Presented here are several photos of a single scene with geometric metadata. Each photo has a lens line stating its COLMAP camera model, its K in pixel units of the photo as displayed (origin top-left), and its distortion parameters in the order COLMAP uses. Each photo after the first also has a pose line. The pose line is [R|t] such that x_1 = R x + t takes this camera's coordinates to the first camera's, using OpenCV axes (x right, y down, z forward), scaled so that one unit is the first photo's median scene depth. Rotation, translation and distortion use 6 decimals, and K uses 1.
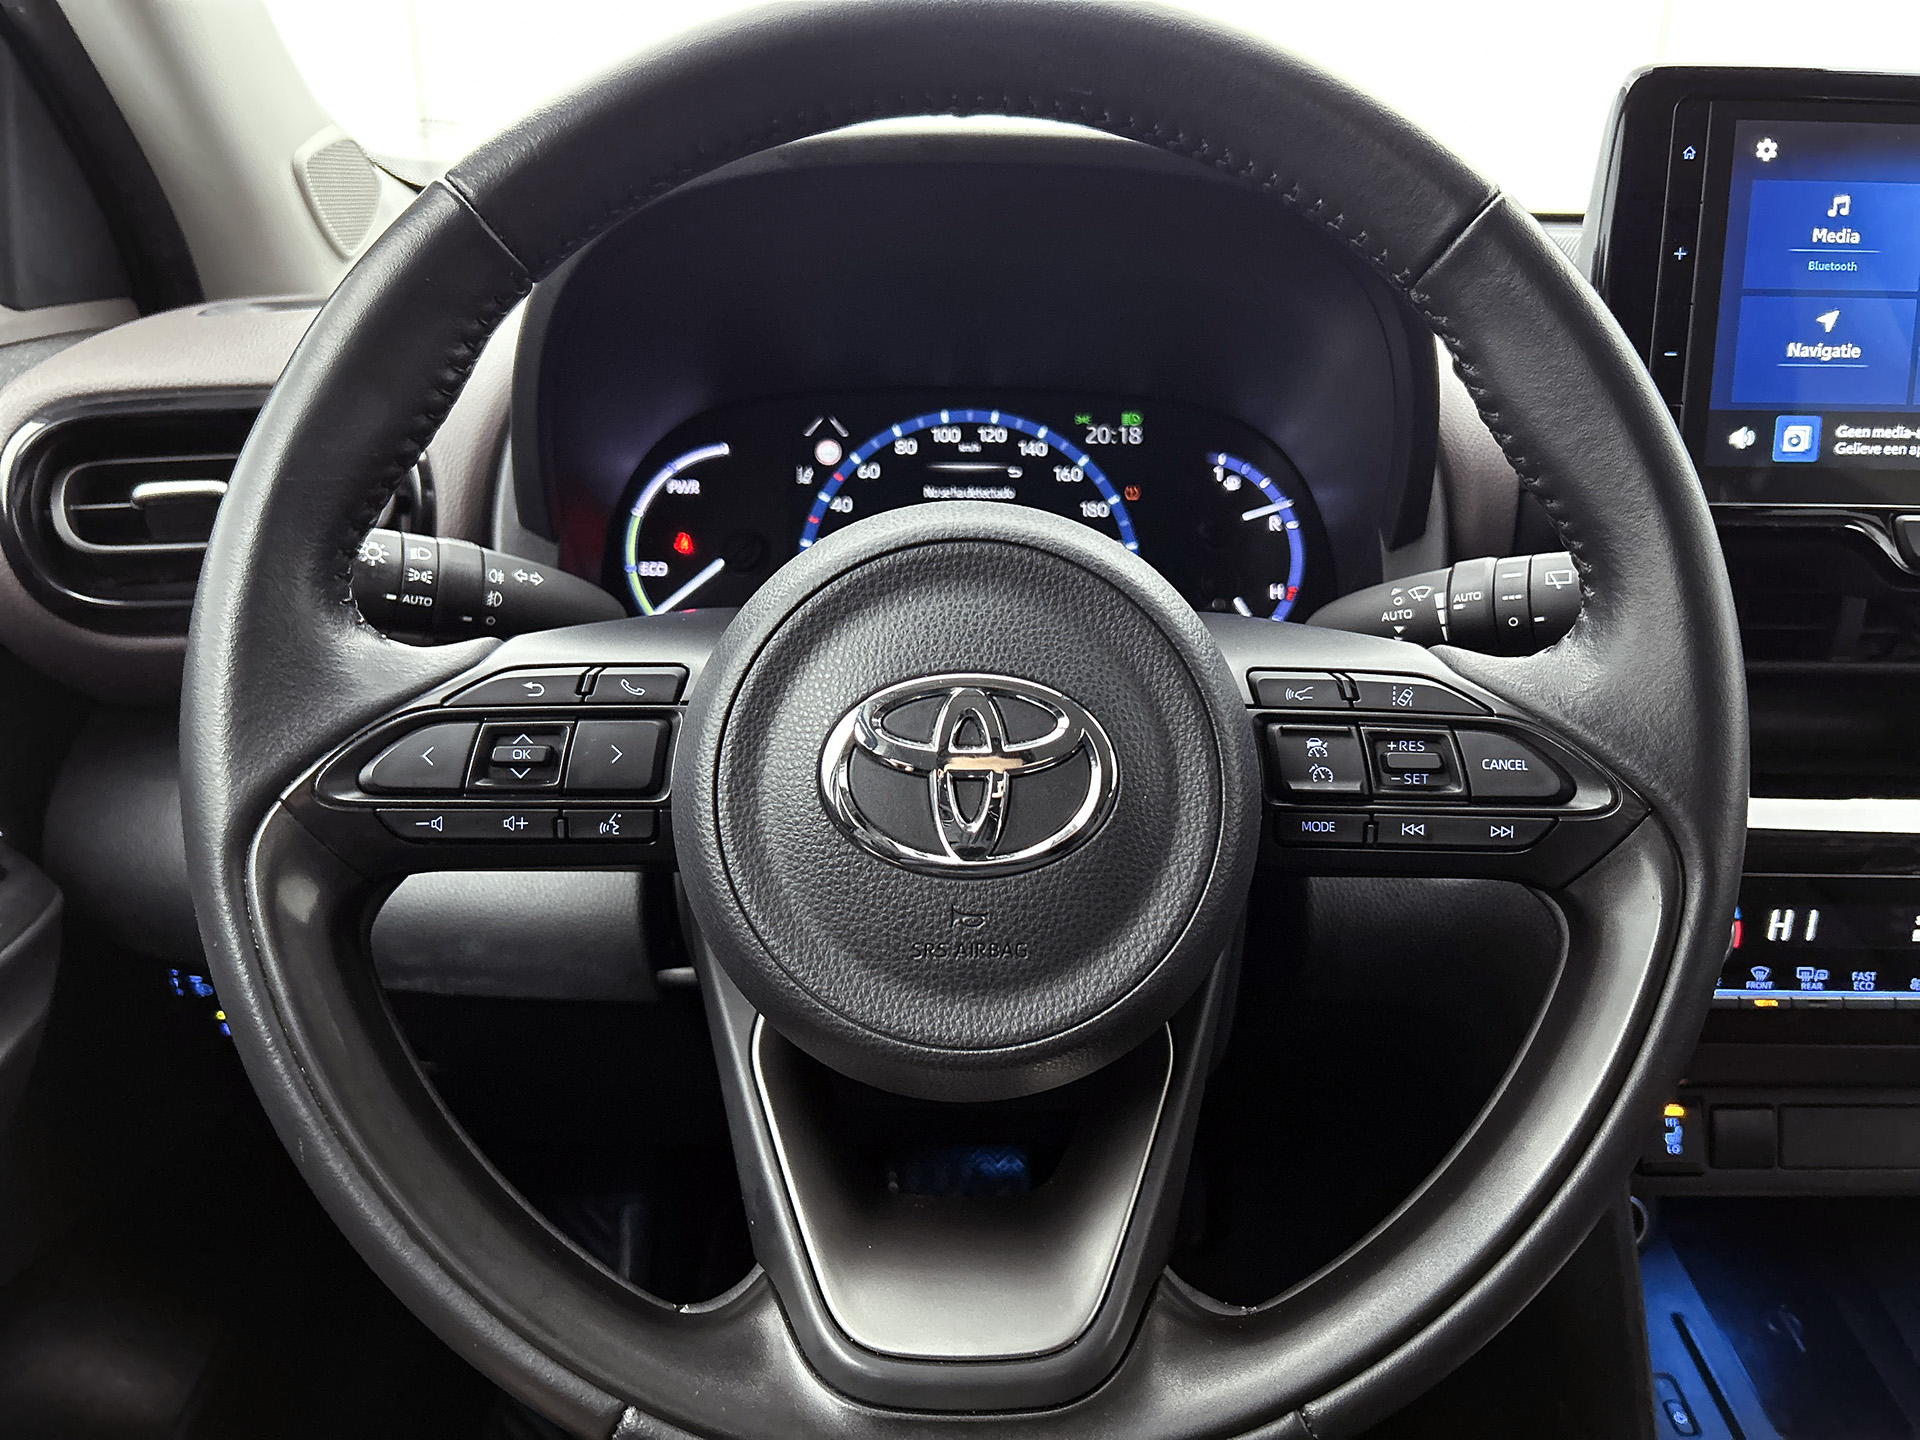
lens RADIAL K [[1502.1, 0, 960.1], [0, 1502.1, 709.0], [0, 0, 1]] dist [0.066017, -0.069090]
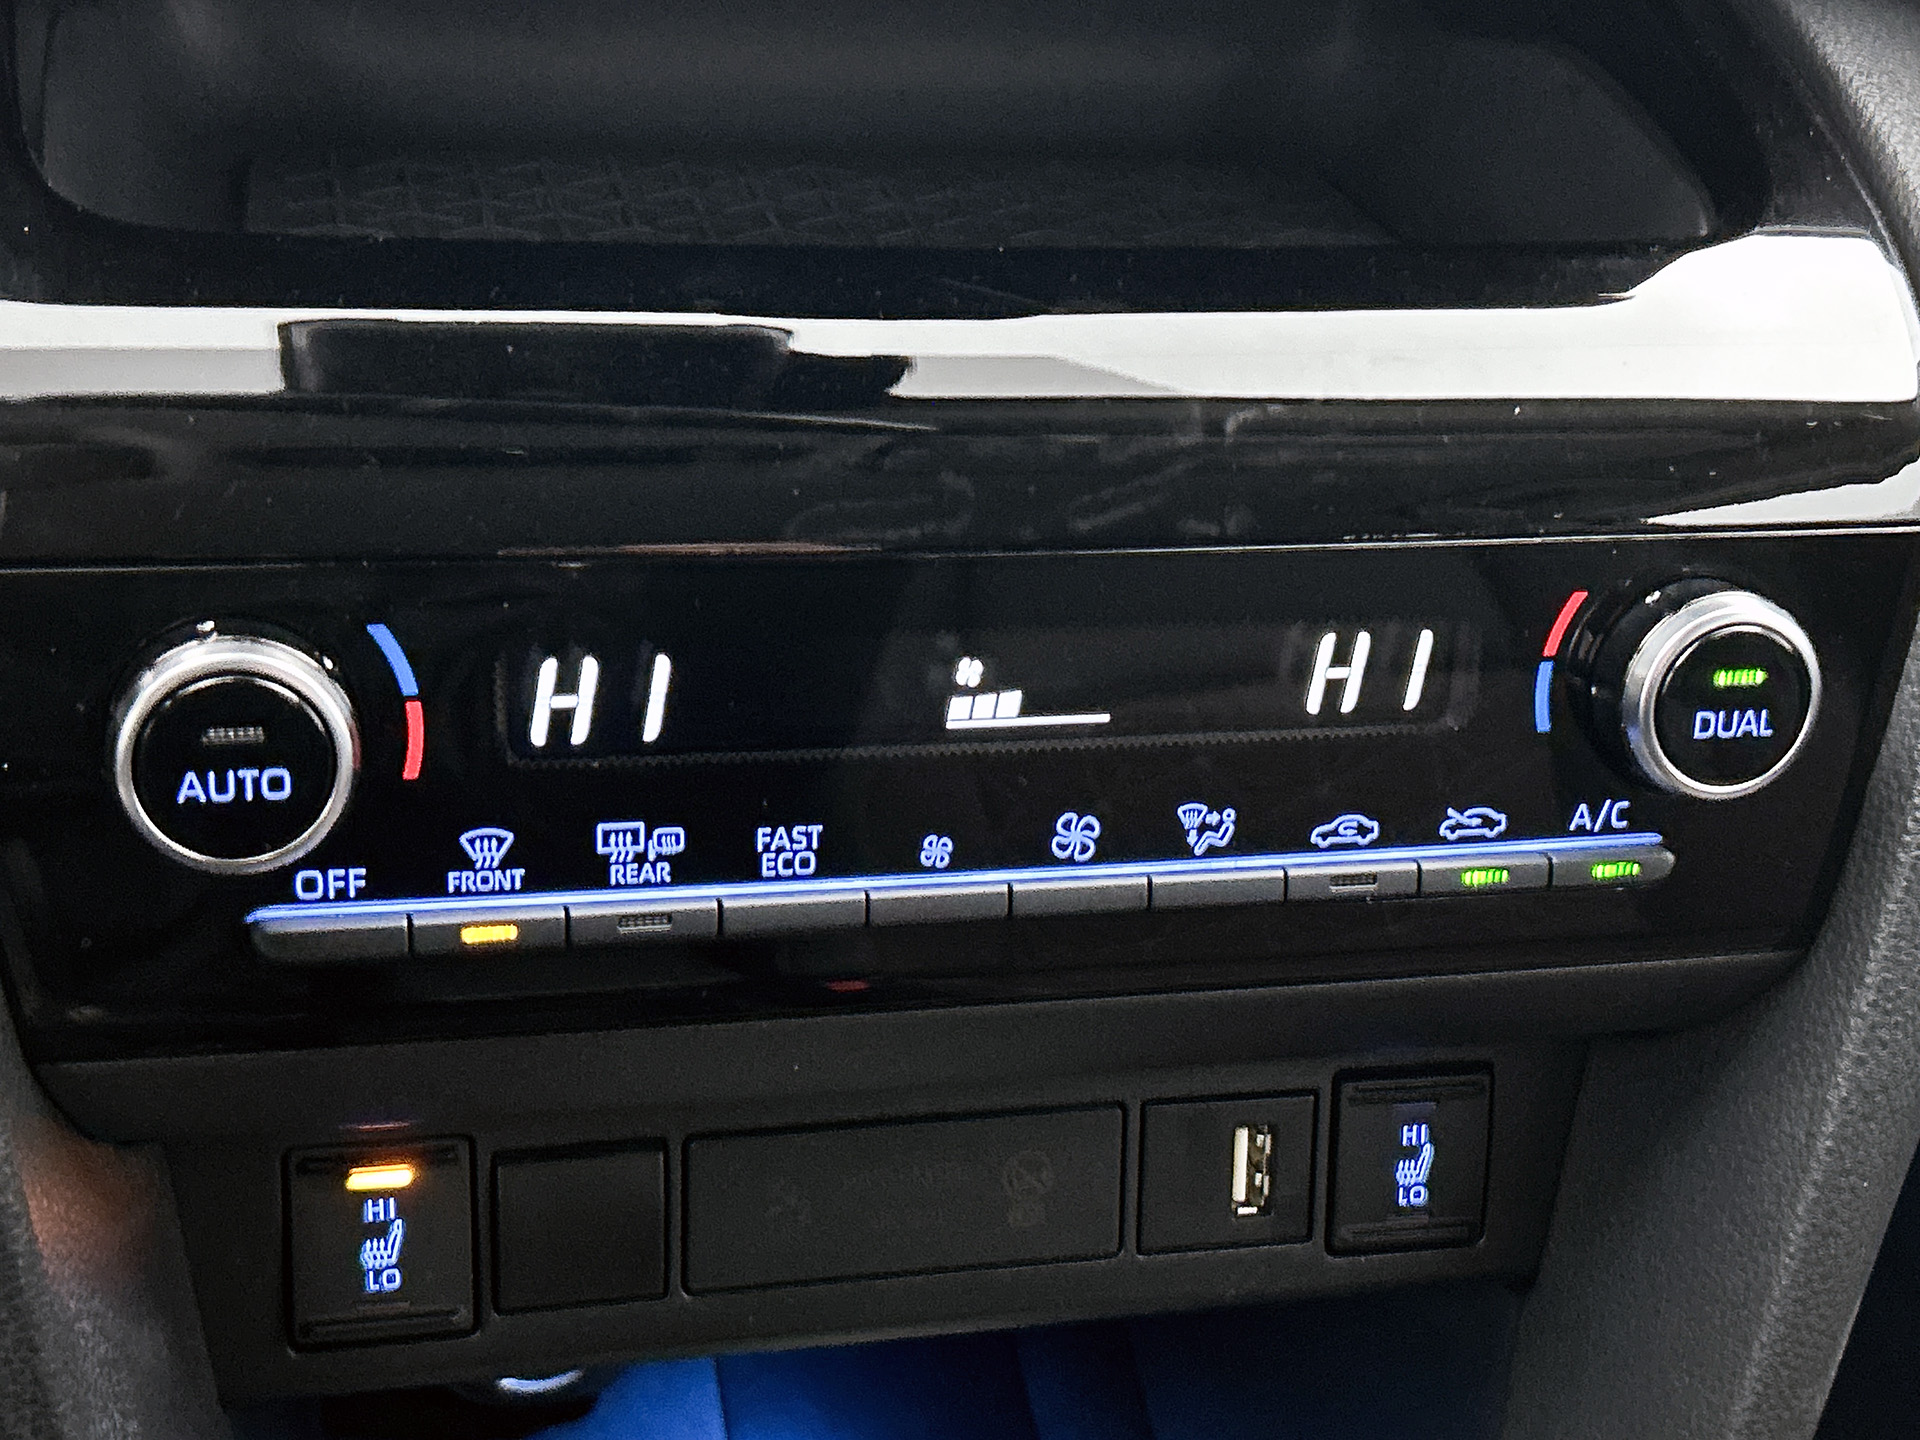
lens RADIAL K [[2804.0, 0, 975.2], [0, 2804.0, 712.7], [0, 0, 1]] dist [0.088659, 0.000000]
pose [[0.975811, -0.038744, 0.215157, 0.463805], [-0.017560, 0.967101, 0.253787, -0.015194], [-0.217911, -0.251426, 0.943027, 0.366128]]
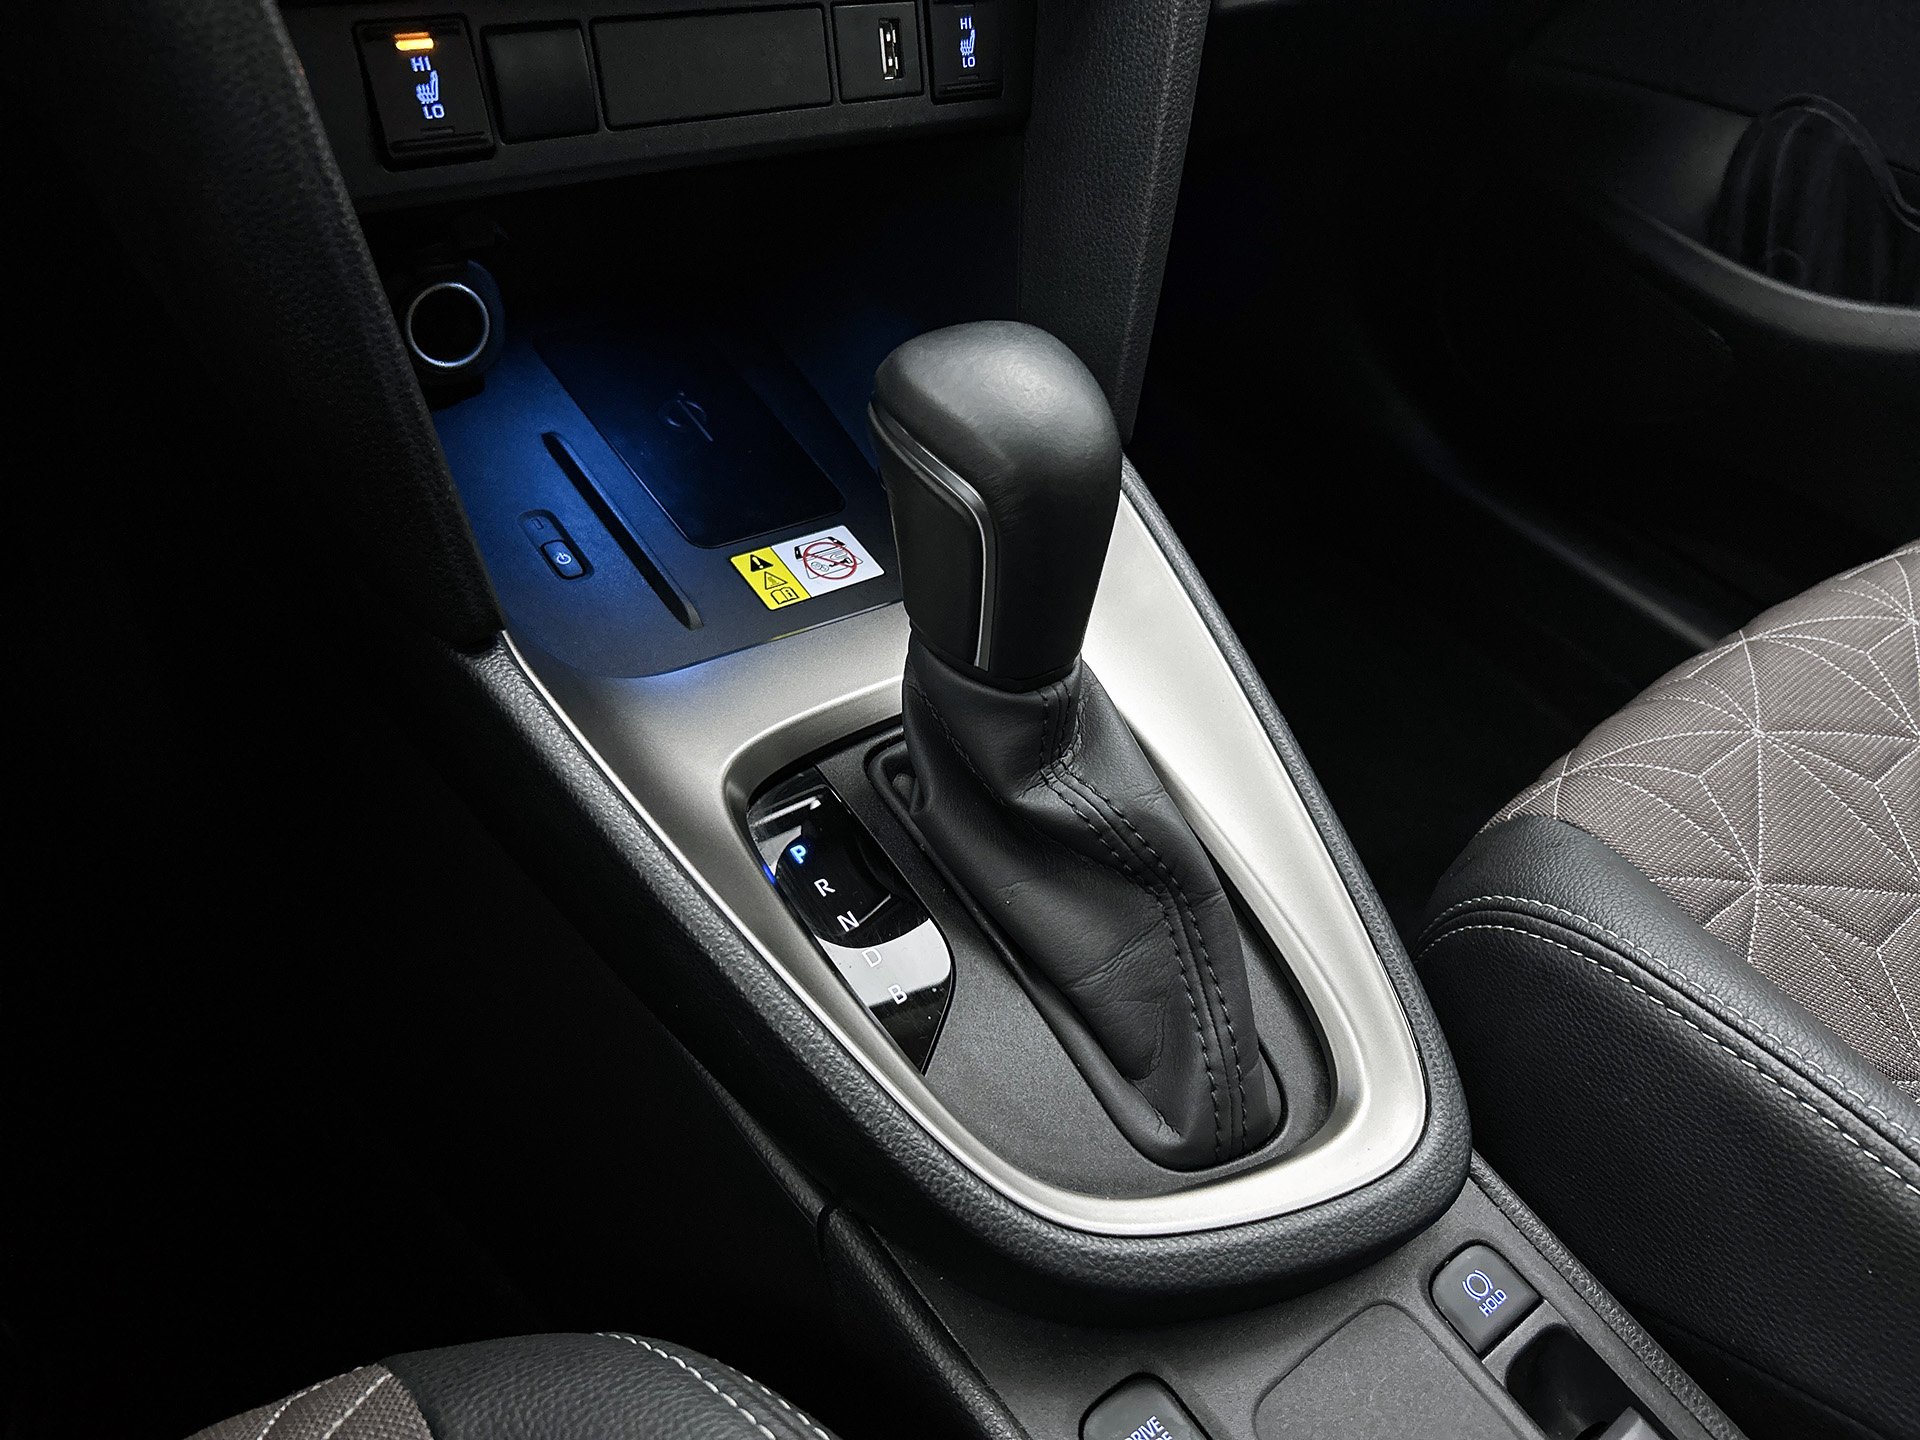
lens RADIAL K [[1502.1, 0, 972.9], [0, 1502.1, 713.4], [0, 0, 1]] dist [0.066017, -0.069090]
pose [[0.797372, -0.315002, 0.514754, 0.258491], [0.065534, 0.893117, 0.445025, 0.246555], [-0.599919, -0.321117, 0.732790, 0.370200]]
